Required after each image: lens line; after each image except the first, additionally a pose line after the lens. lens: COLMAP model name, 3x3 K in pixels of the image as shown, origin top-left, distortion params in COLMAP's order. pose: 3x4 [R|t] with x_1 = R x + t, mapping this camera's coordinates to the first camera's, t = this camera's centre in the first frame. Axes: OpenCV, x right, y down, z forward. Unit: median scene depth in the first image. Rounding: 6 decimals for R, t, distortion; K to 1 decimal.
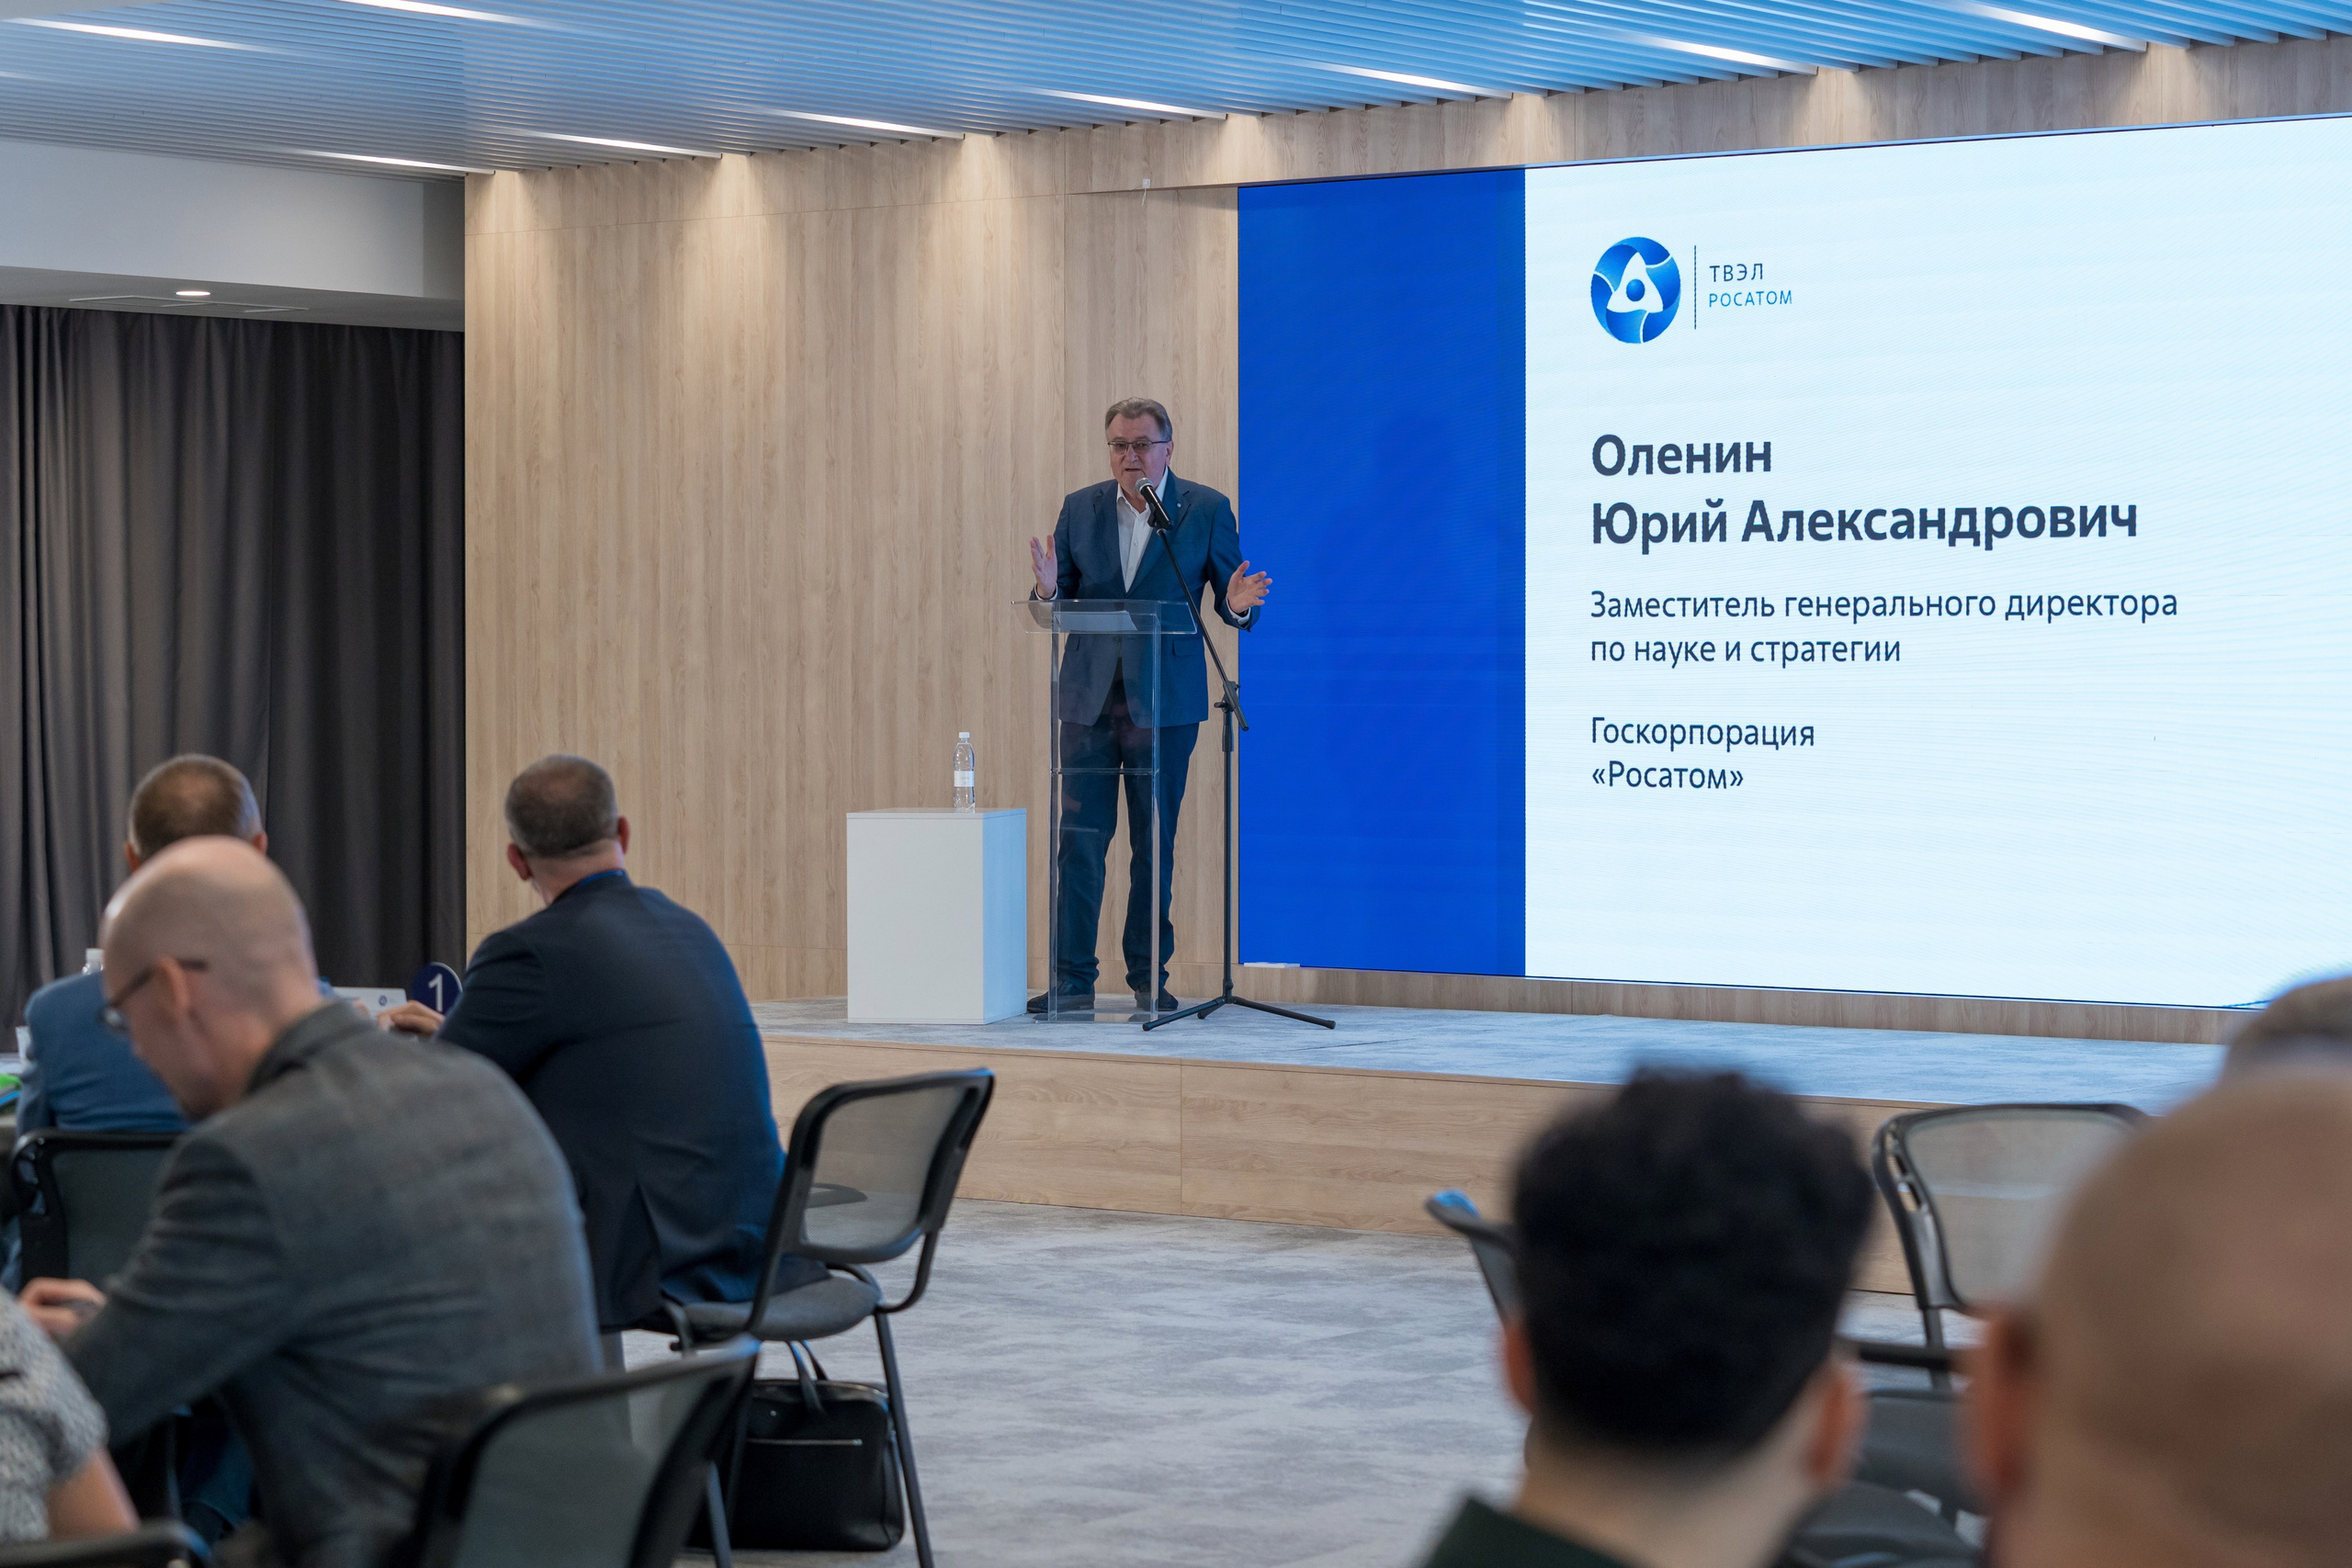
lens RADIAL K [[4644.8, 0, 1176.3], [0, 4644.8, 786.4], [0, 0, 1]] dist [0.022762, 0.000000]
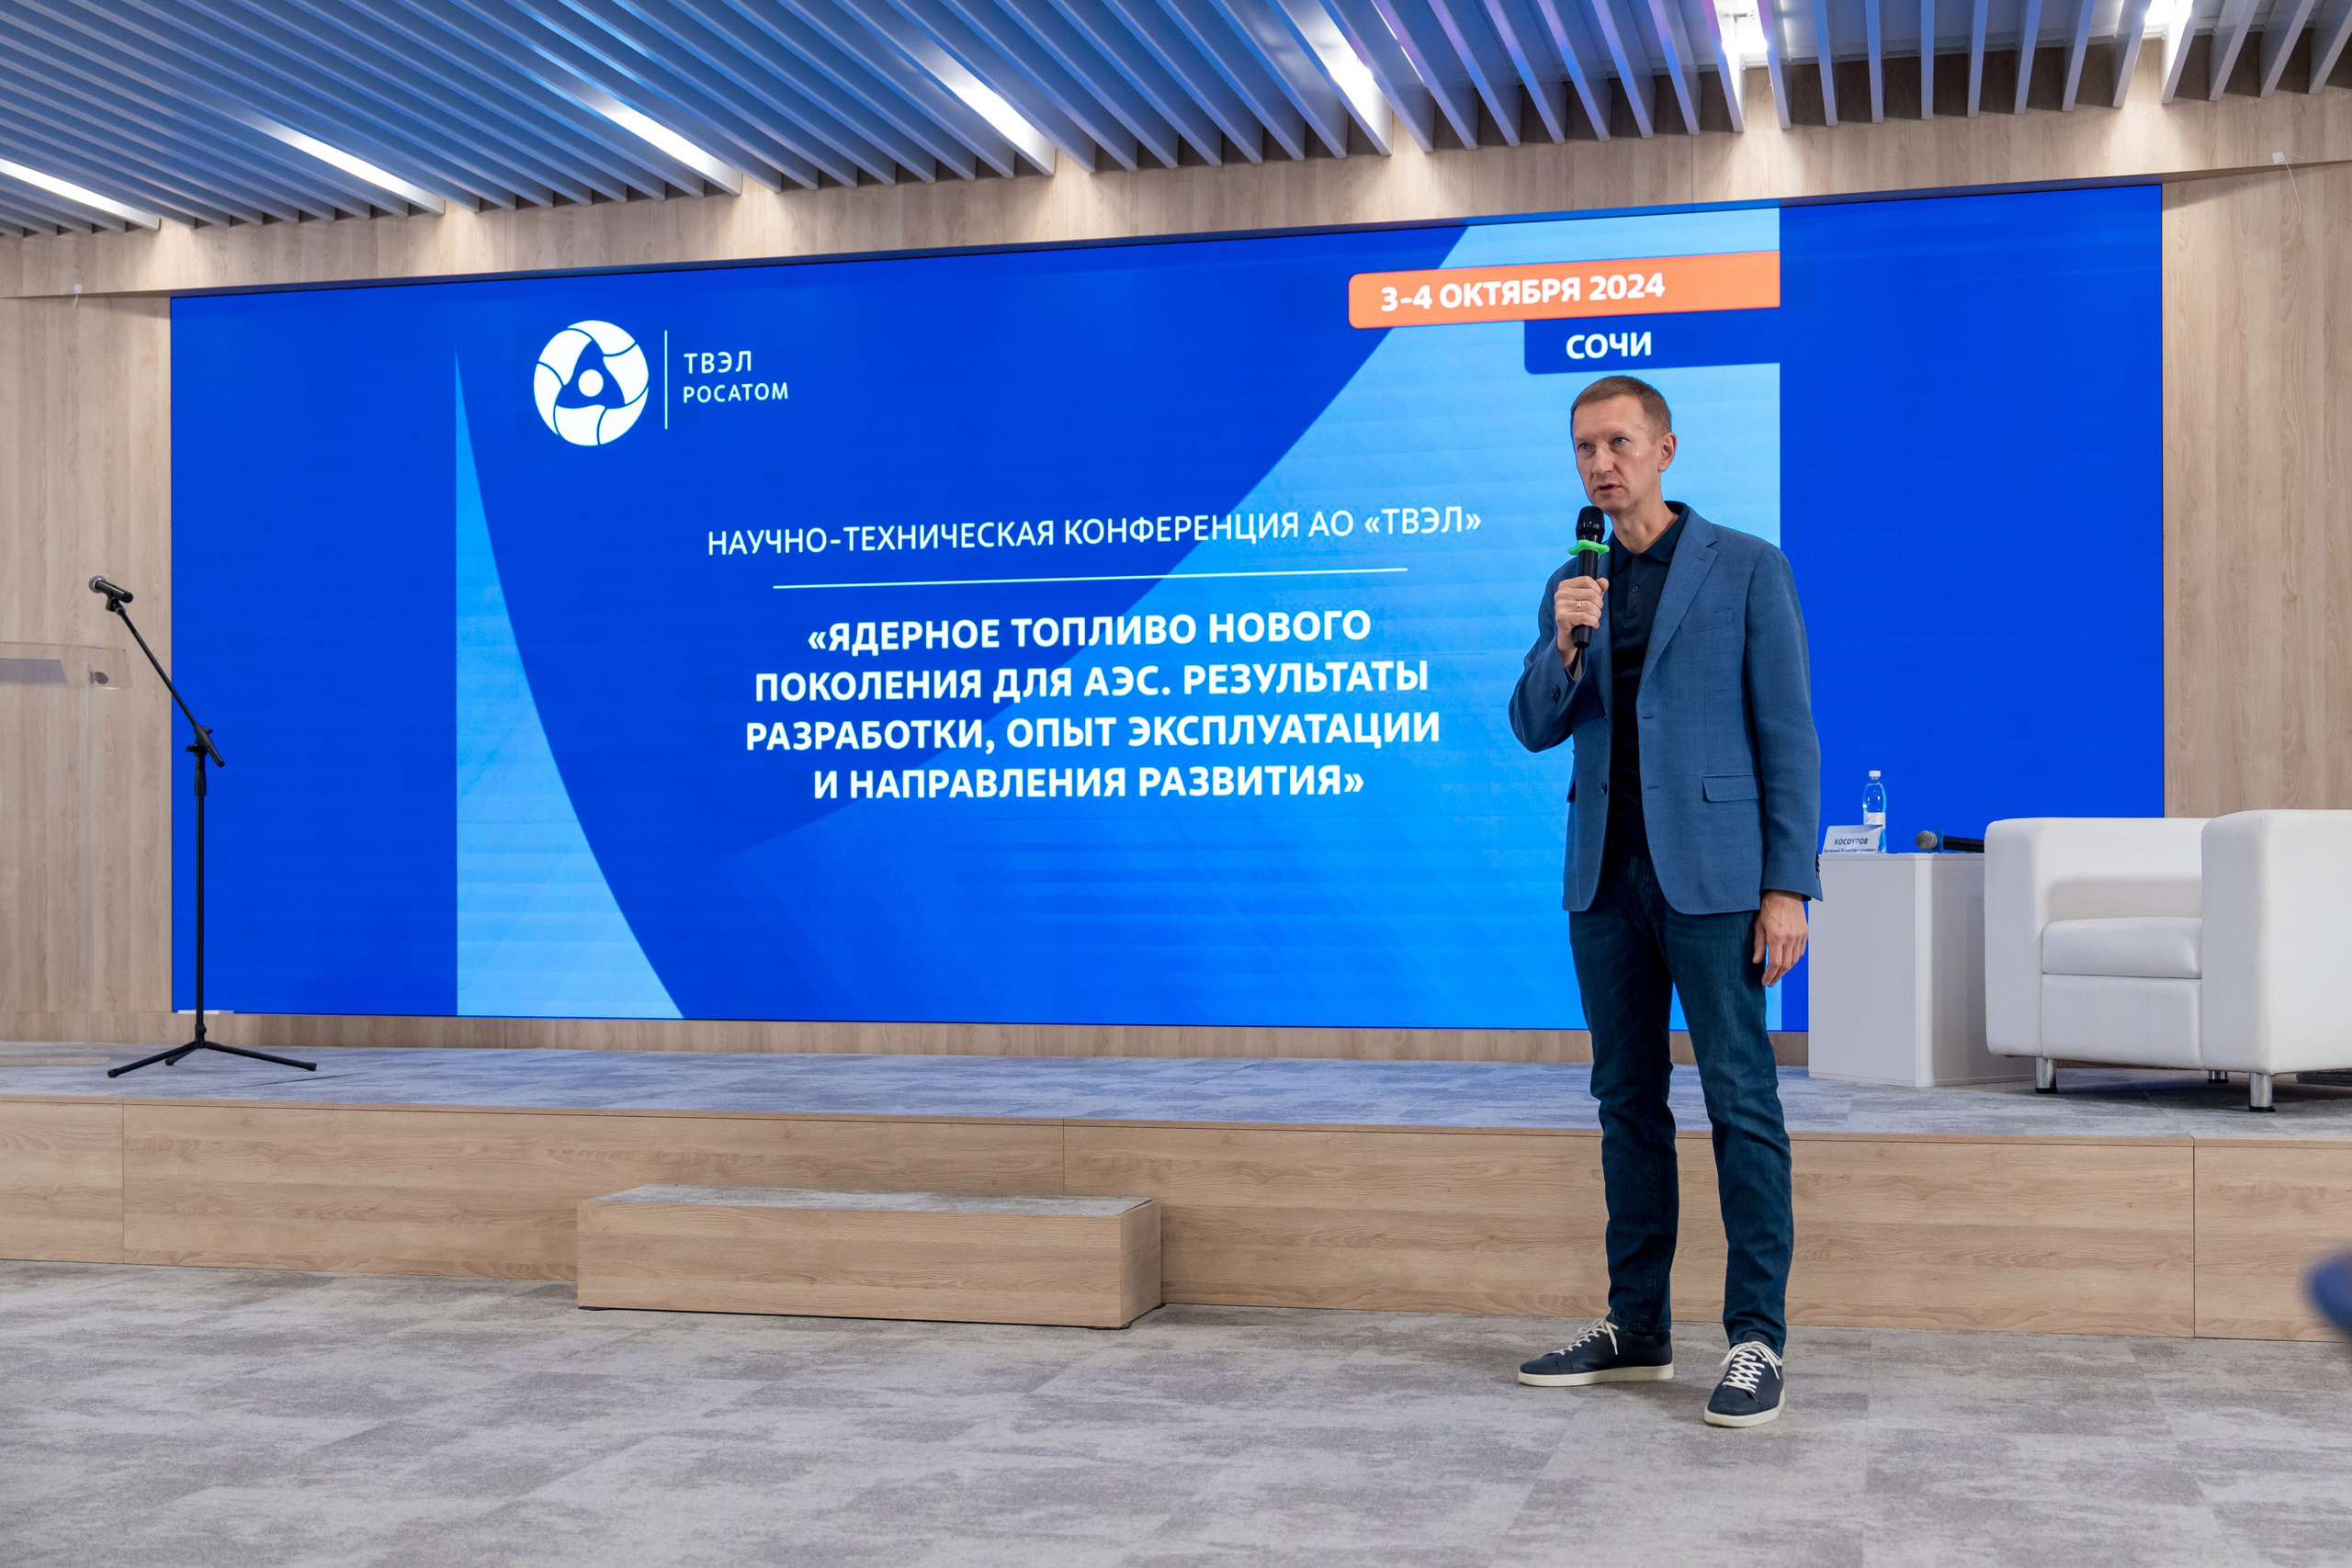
lens RADIAL K [[2571.9, 0, 1203.1], [0, 2571.9, 916.5], [0, 0, 1]] dist [0.006655, 0.000000]
pose [[0.917889, -0.000874, 0.396836, -0.005063], [0.005020, 0.999943, -0.009411, 0.027356], [-0.396806, 0.010630, 0.917841, 0.424916]]
